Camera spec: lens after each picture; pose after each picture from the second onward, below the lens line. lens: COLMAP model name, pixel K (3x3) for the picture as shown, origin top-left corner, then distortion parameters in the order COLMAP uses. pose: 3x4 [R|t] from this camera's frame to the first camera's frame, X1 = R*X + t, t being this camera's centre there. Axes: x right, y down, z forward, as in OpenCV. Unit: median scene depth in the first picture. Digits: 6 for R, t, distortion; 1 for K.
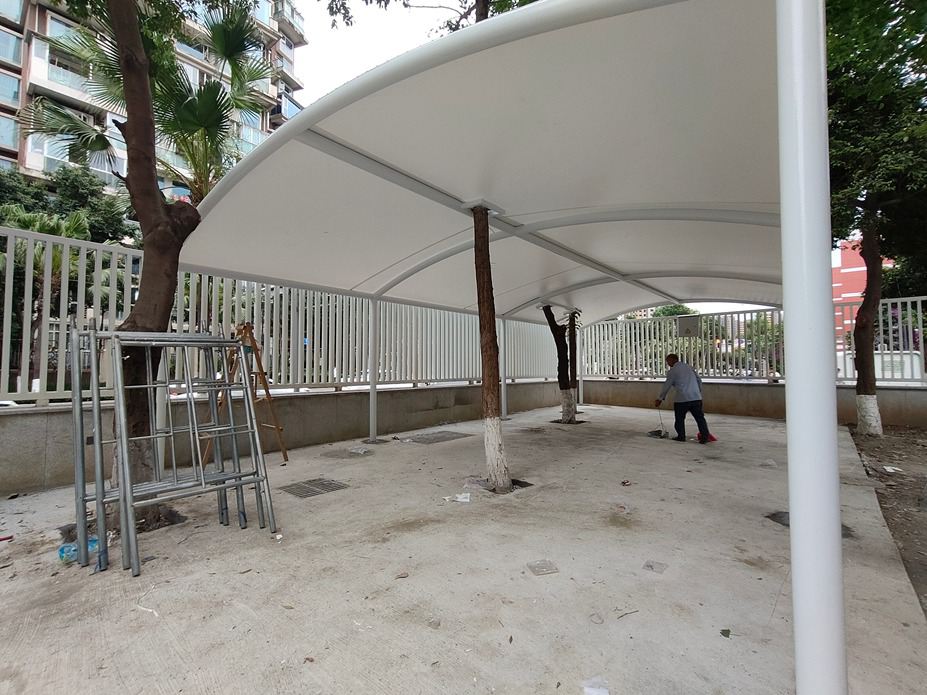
lens RADIAL K [[426.1, 0, 465.0], [0, 426.1, 350.6], [0, 0, 1]] dist [0.001132, 0.000621]
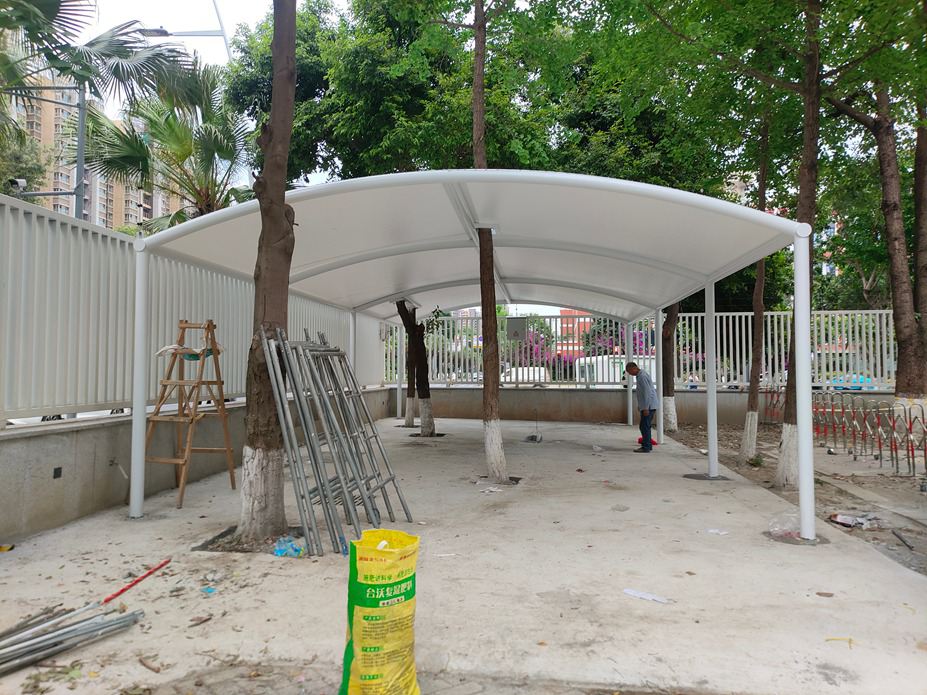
lens RADIAL K [[676.8, 0, 464.1], [0, 676.8, 344.6], [0, 0, 1]] dist [0.009902, 0.002073]
pose [[0.832374, 0.024387, 0.553678, -1.085144], [-0.027217, 0.999625, -0.003113, -0.041628], [-0.553546, -0.012478, 0.832725, -0.480348]]
